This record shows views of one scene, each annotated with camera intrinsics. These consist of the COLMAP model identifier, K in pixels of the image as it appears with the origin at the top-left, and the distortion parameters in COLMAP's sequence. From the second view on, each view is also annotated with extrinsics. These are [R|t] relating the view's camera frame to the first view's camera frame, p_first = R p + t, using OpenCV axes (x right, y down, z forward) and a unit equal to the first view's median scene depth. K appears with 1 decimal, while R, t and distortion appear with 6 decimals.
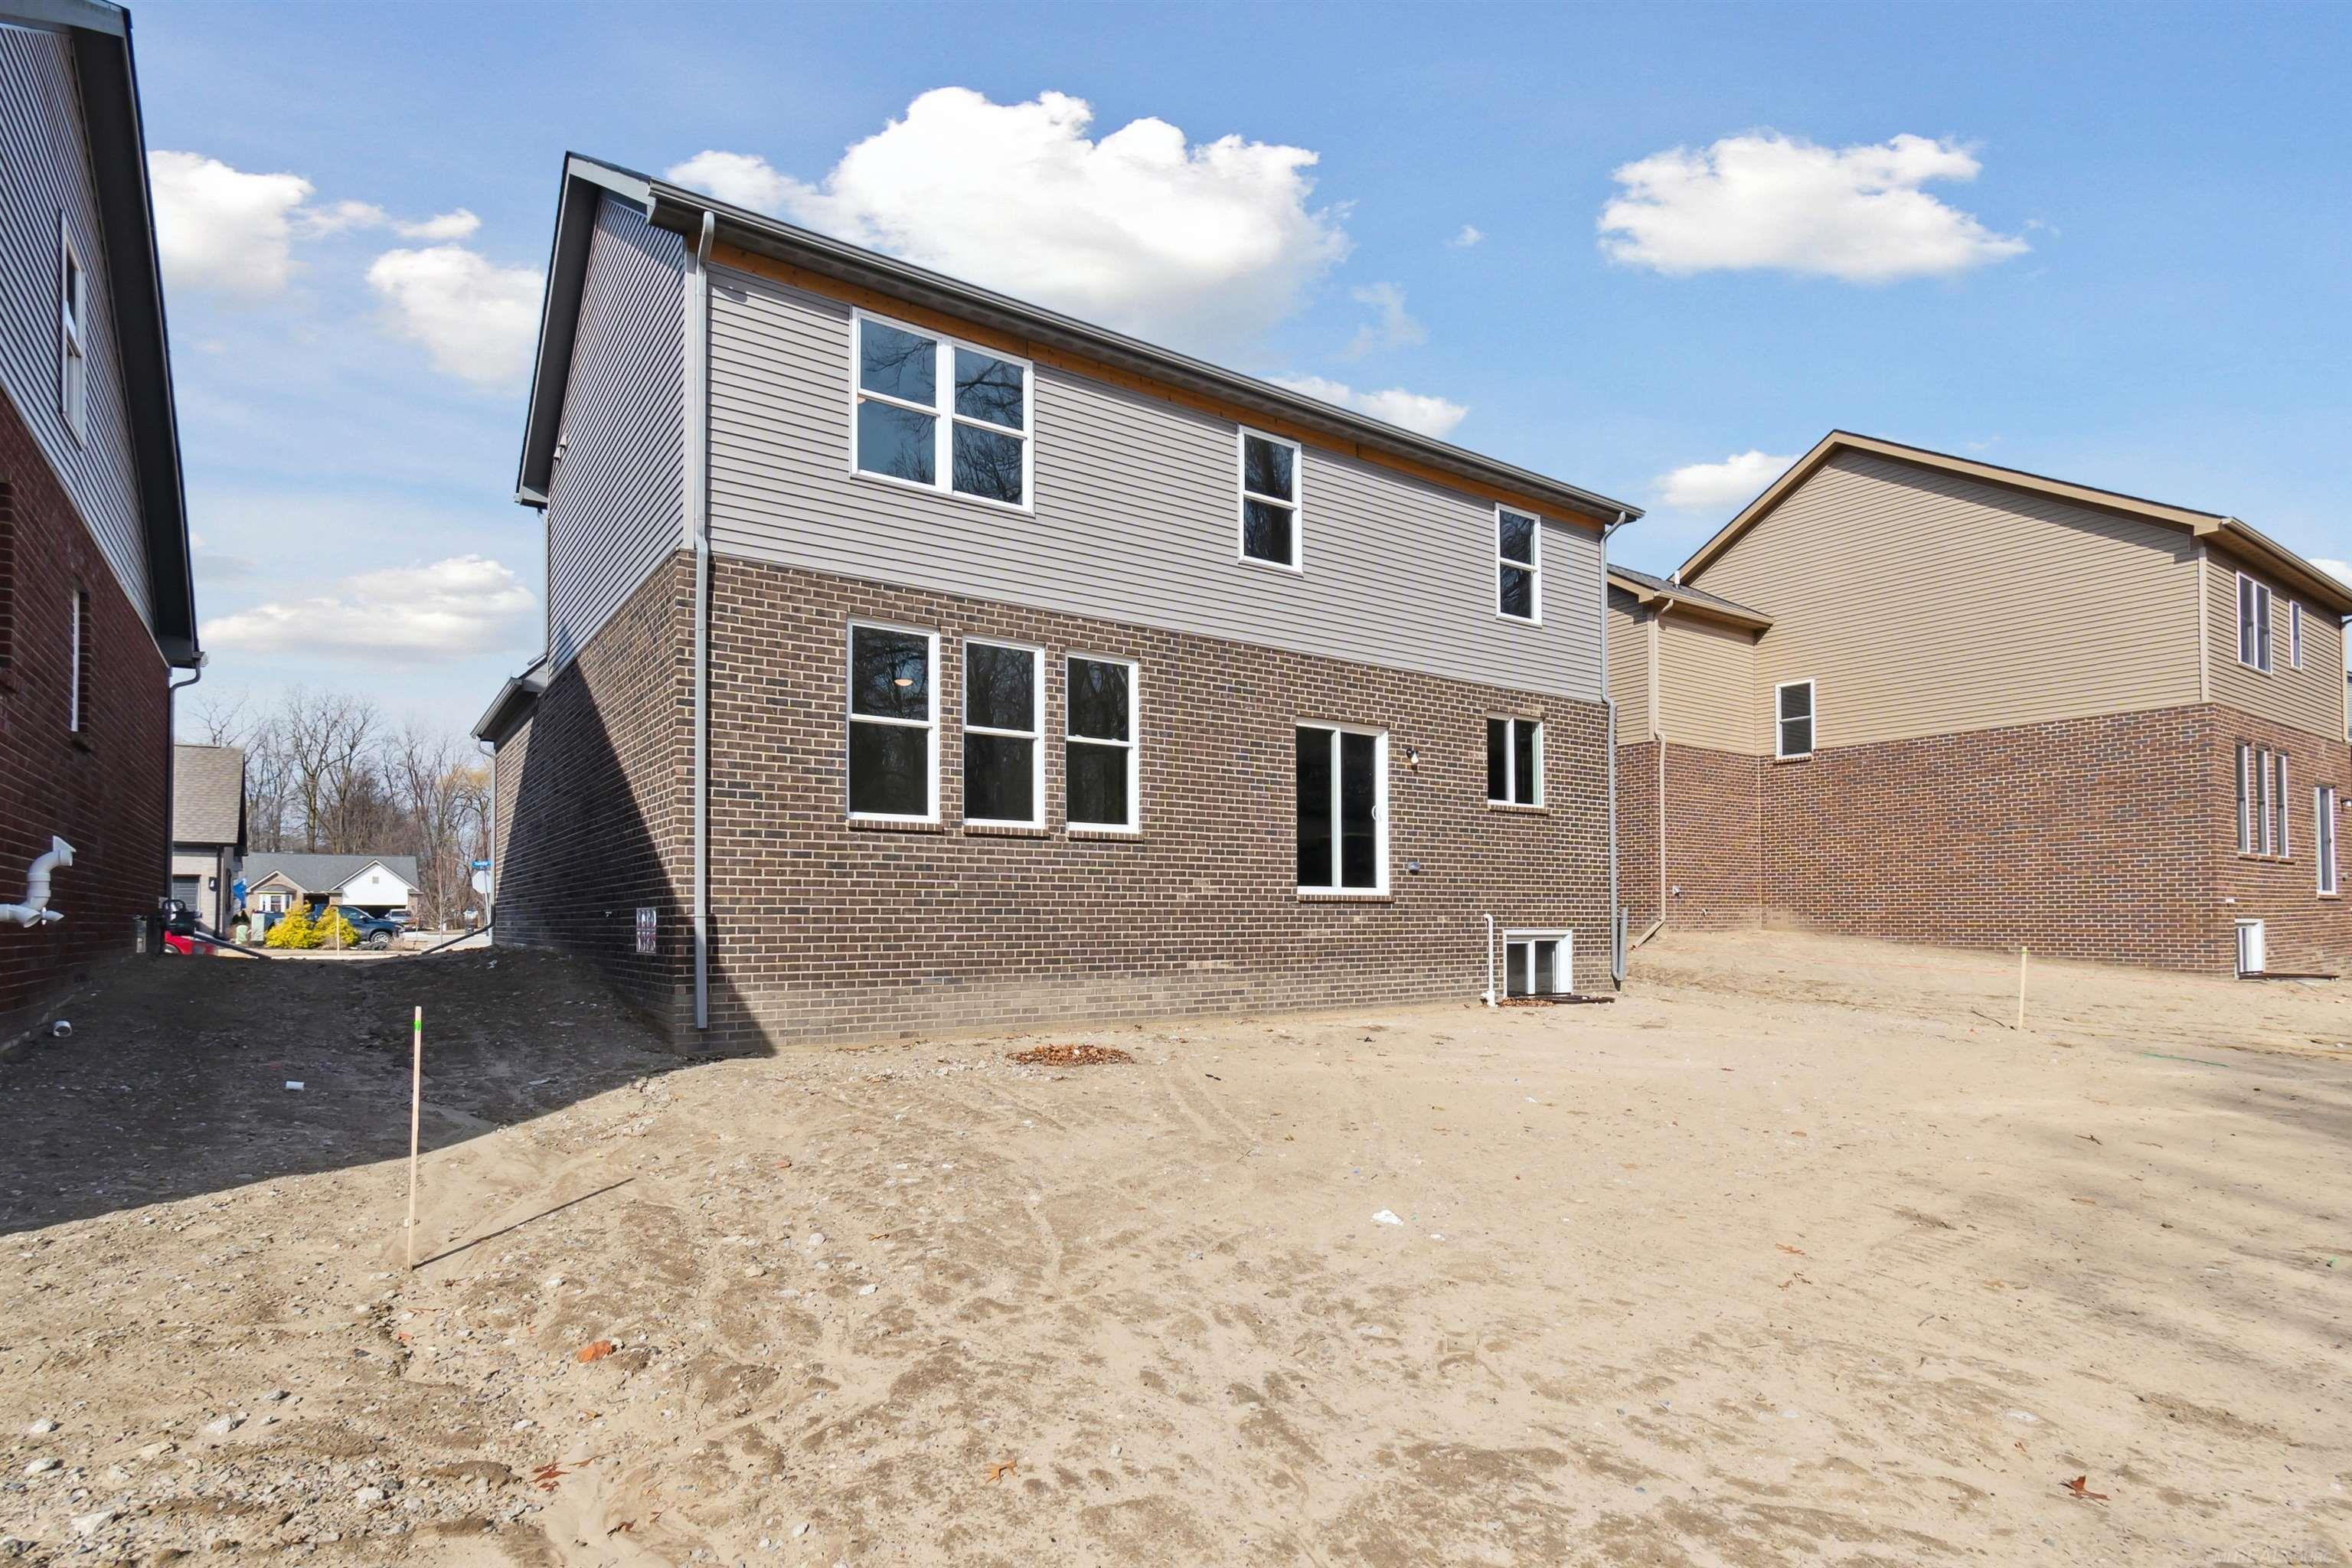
lens RADIAL K [[1177.8, 0, 1179.9], [0, 1177.8, 896.2], [0, 0, 1]] dist [-0.018323, -0.000523]
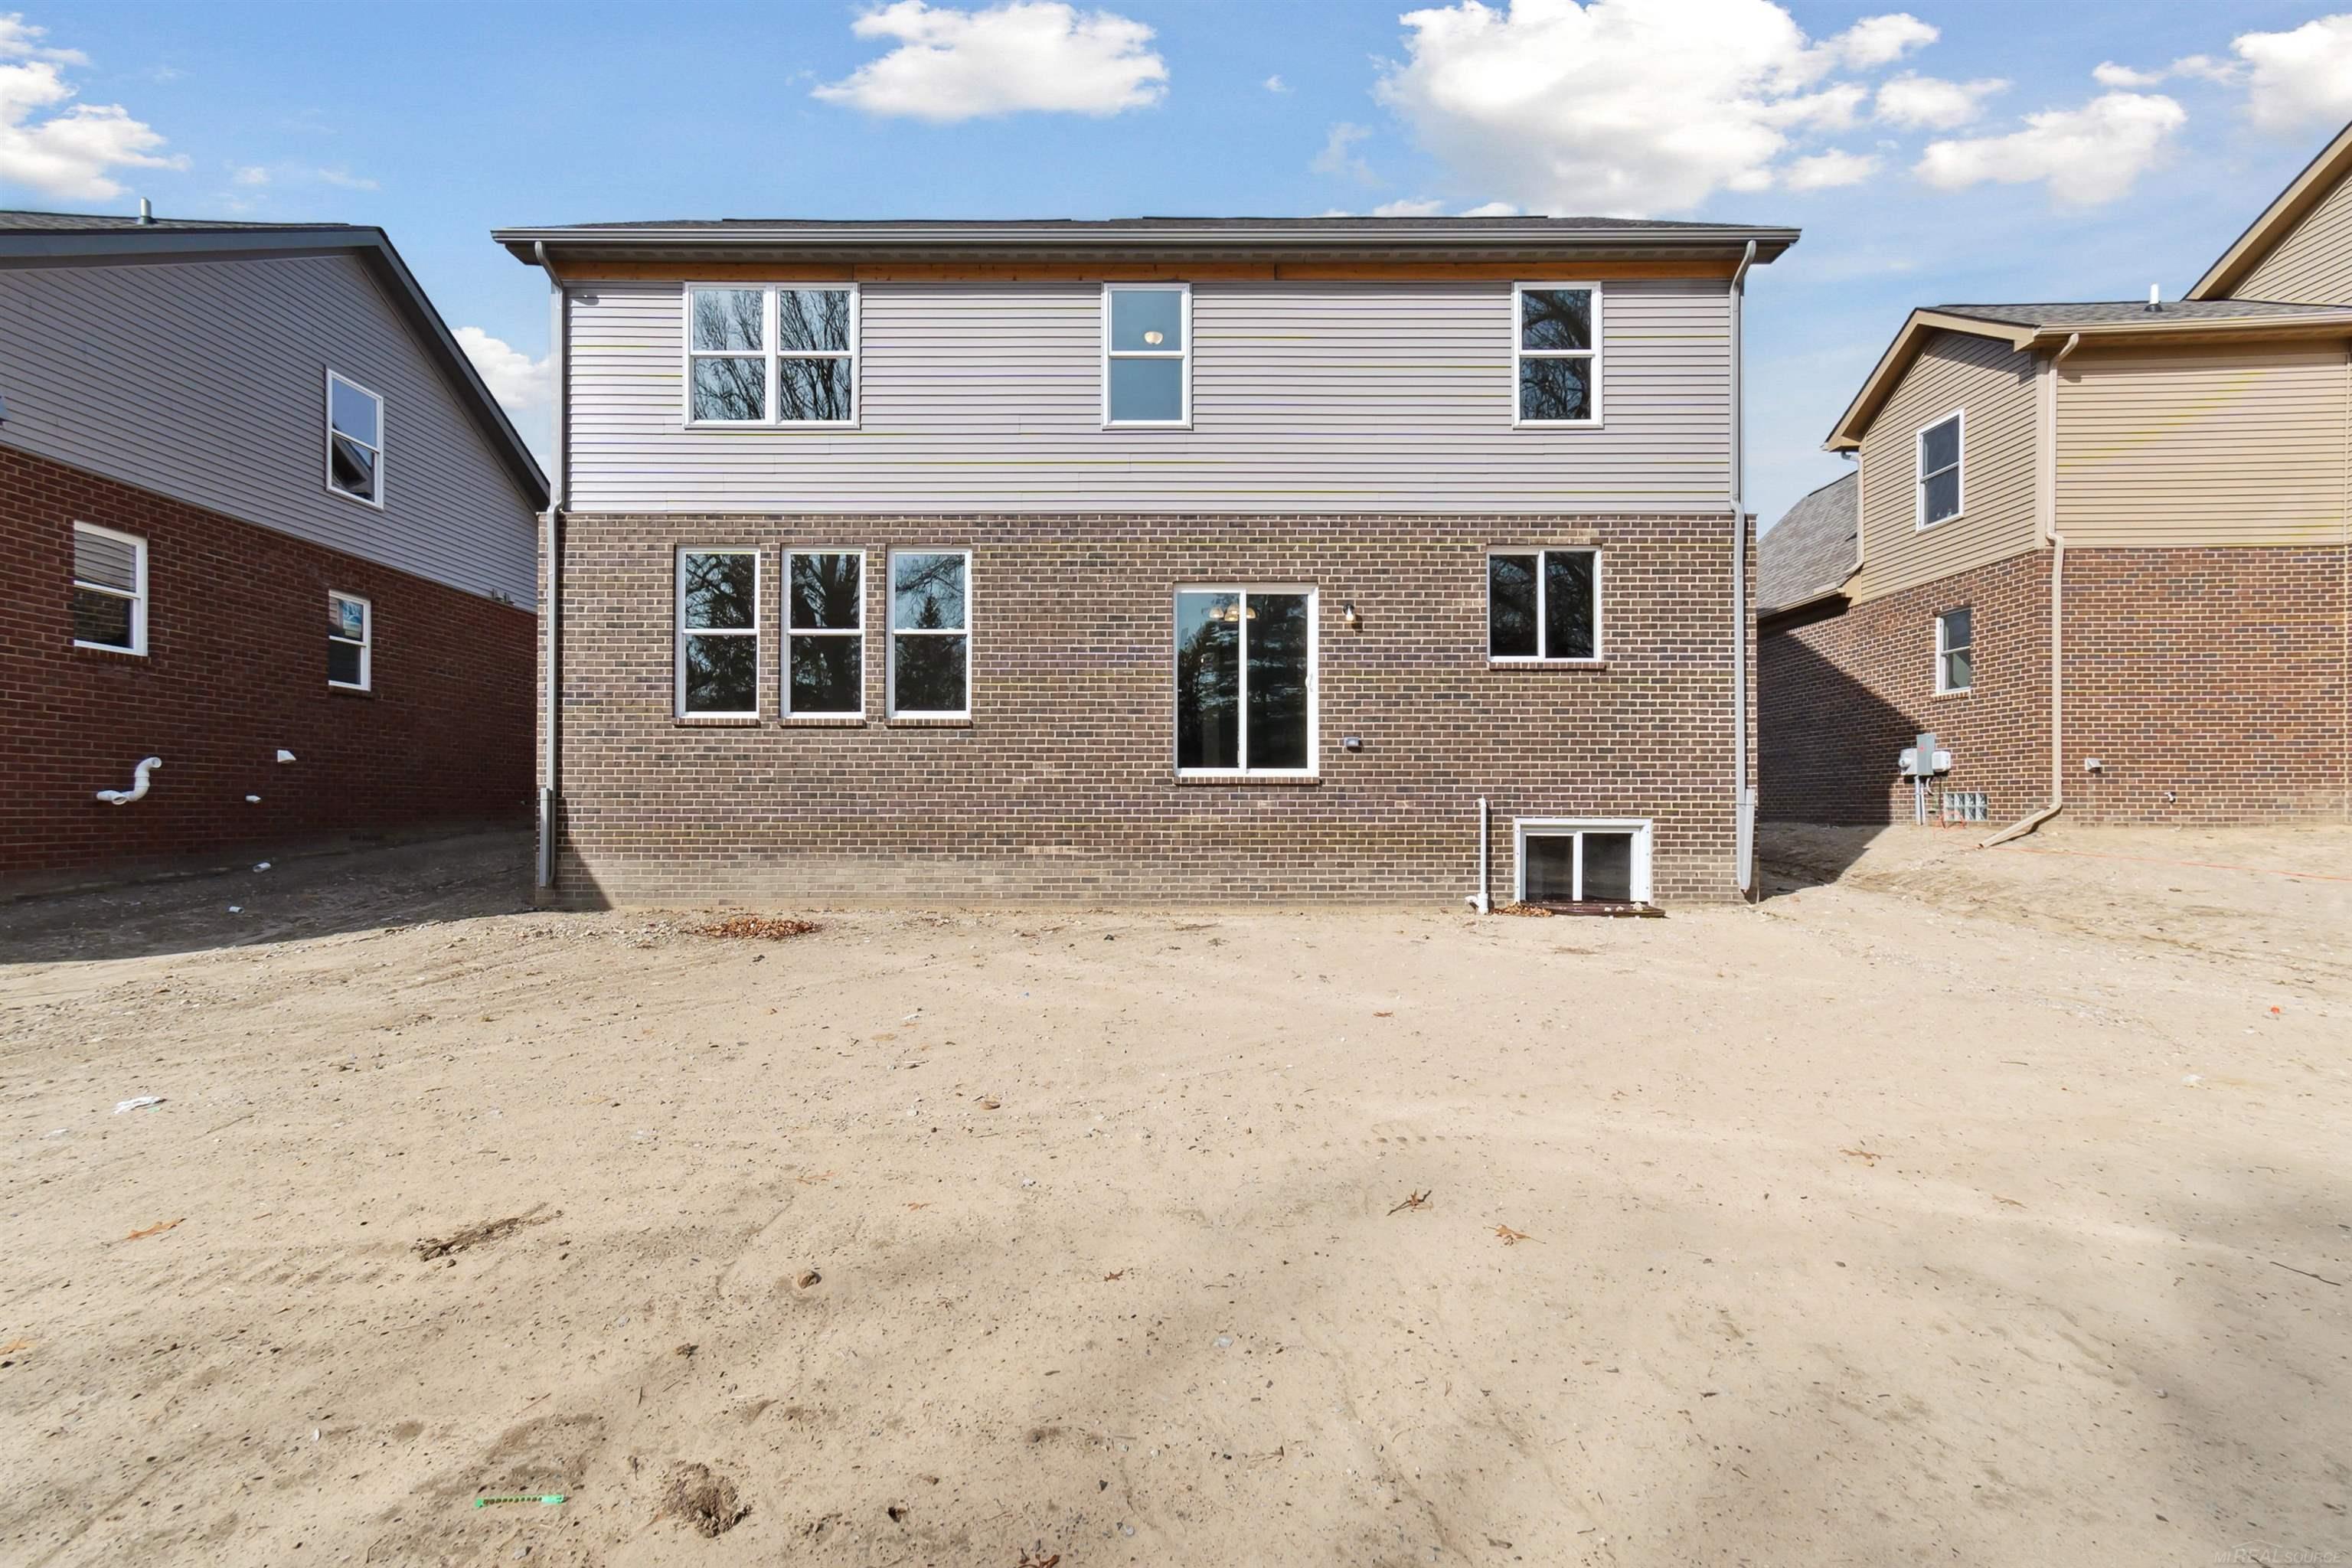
lens RADIAL K [[1021.5, 0, 1172.2], [0, 1021.5, 817.4], [0, 0, 1]] dist [0.001977, 0.000724]
pose [[0.813197, -0.002485, -0.581983, 0.617433], [0.008119, 0.999942, 0.007075, 0.026773], [0.581932, -0.010478, 0.813170, 0.383300]]
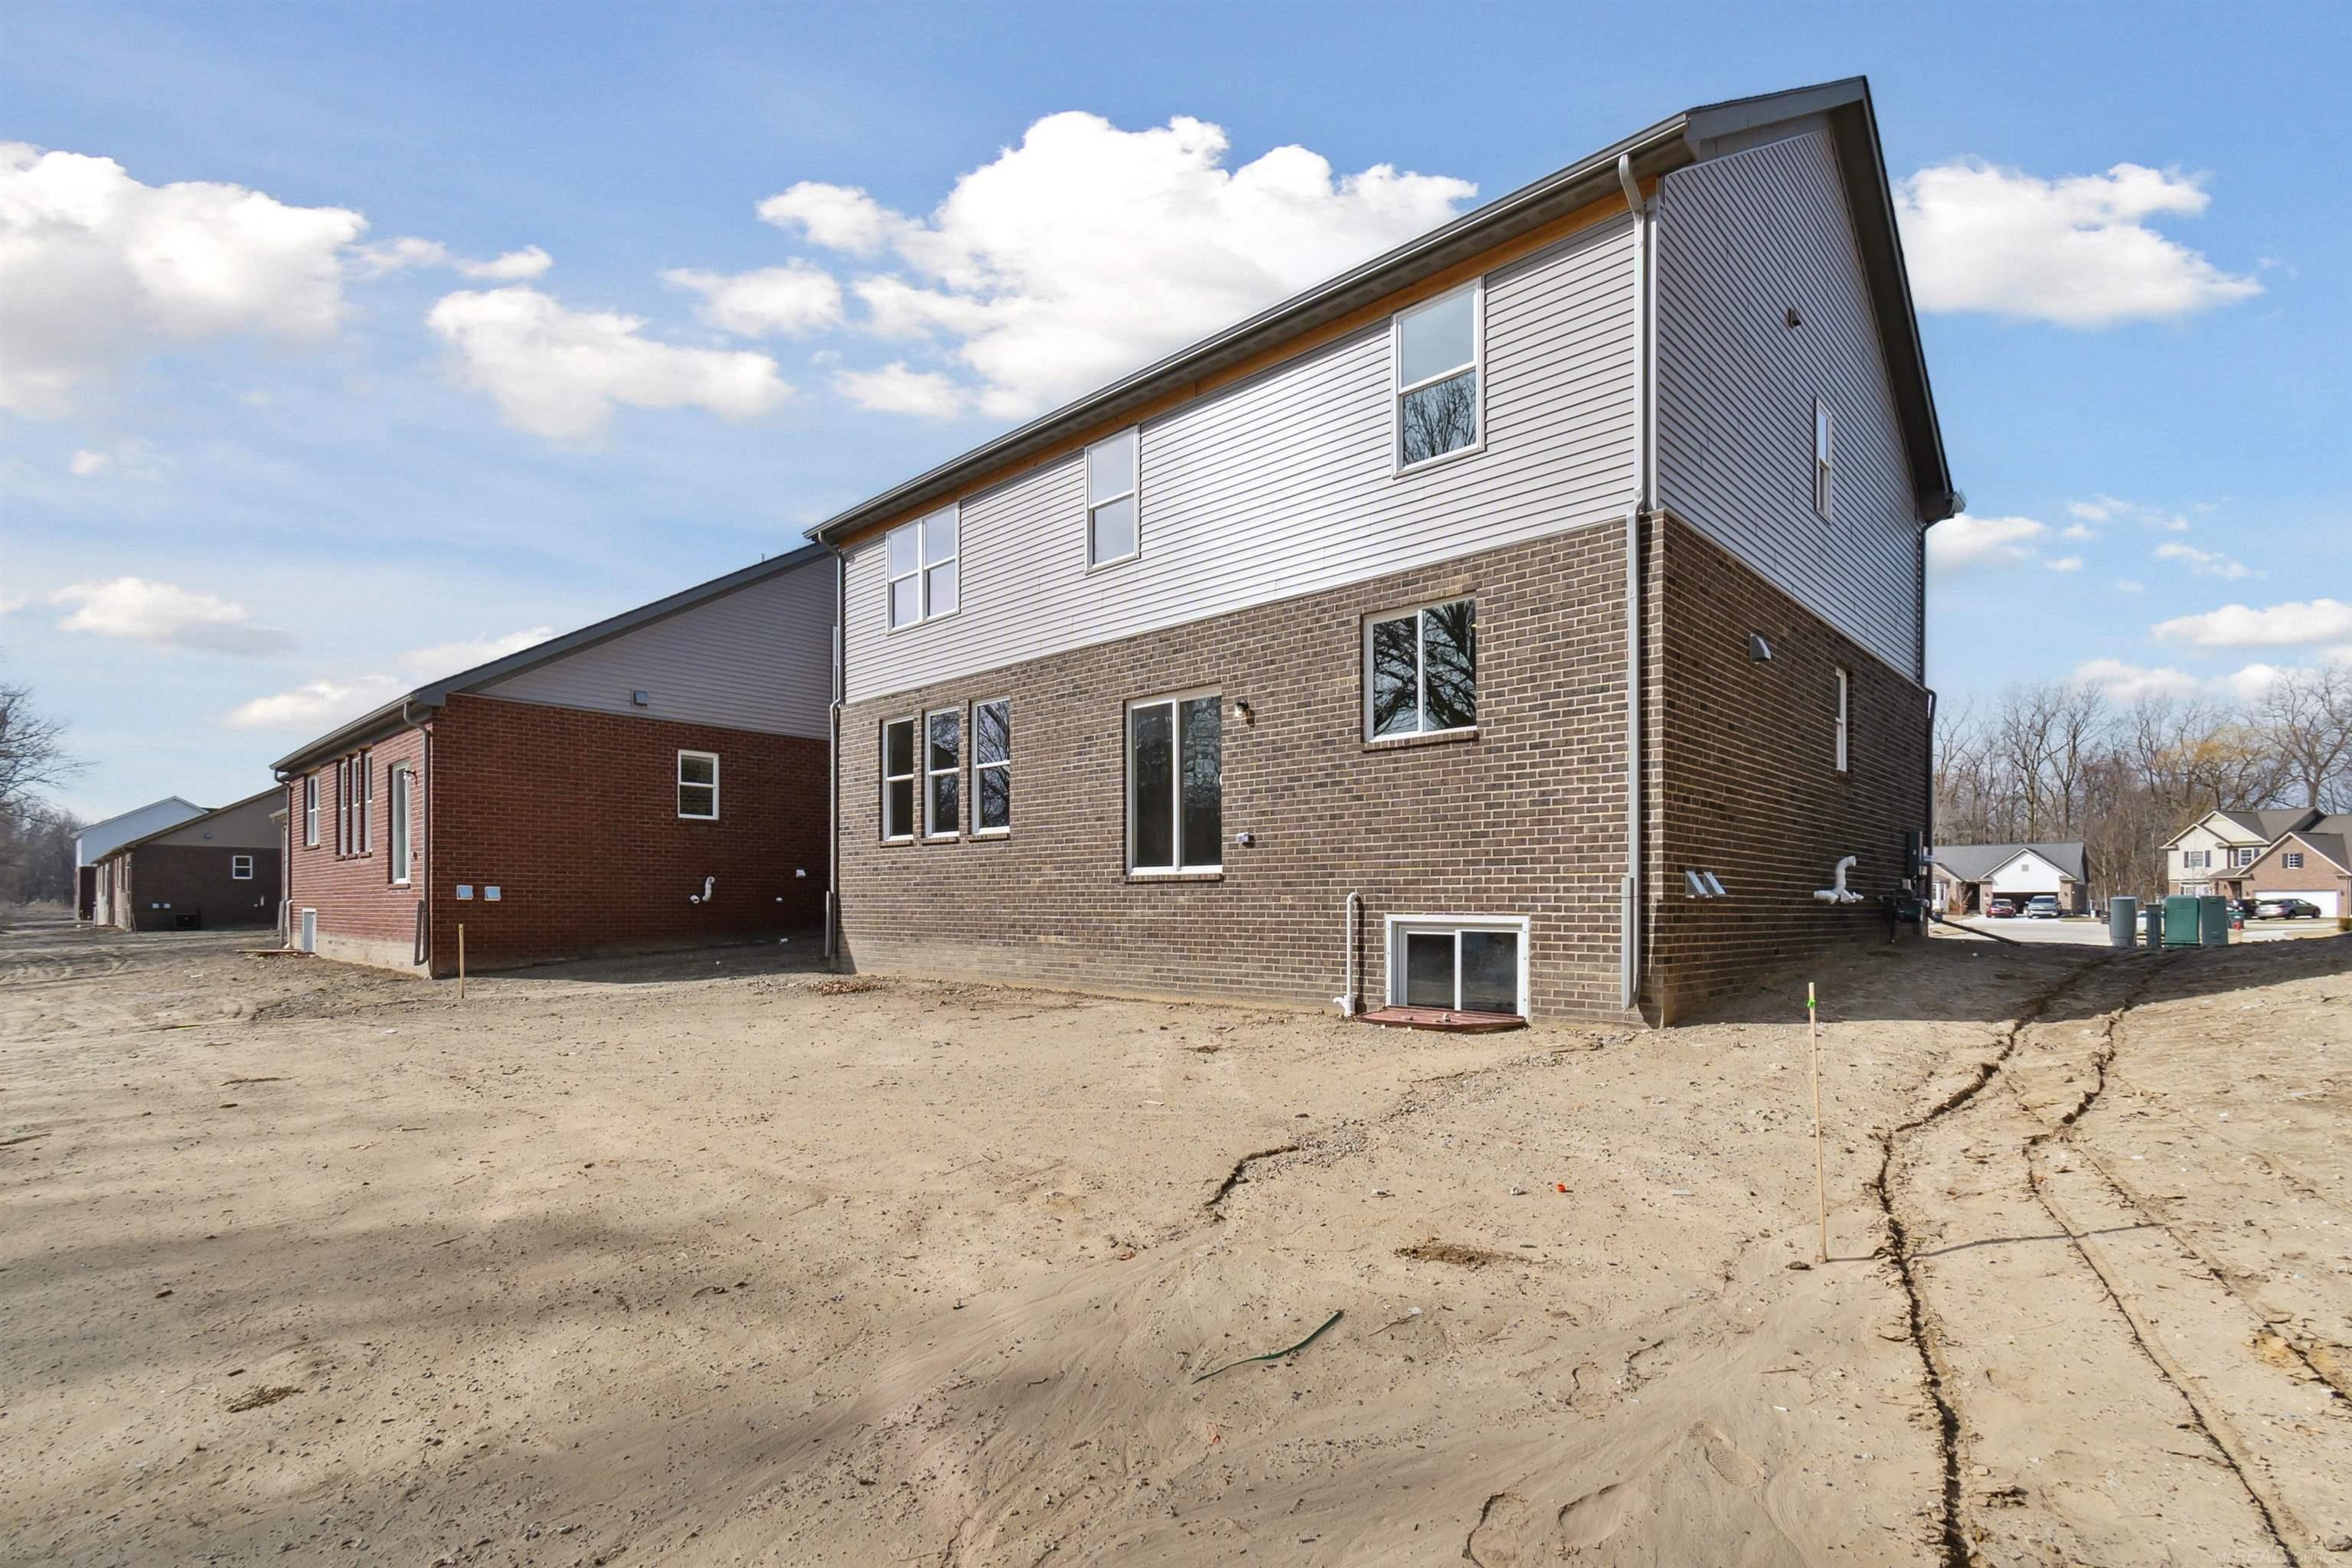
lens RADIAL K [[1094.4, 0, 1167.2], [0, 1094.4, 915.4], [0, 0, 1]] dist [-0.000213, 0.000222]
pose [[0.189793, 0.009890, -0.981774, 1.143770], [0.017121, 0.999764, 0.013381, 0.022684], [0.981675, -0.019349, 0.189579, 0.937613]]
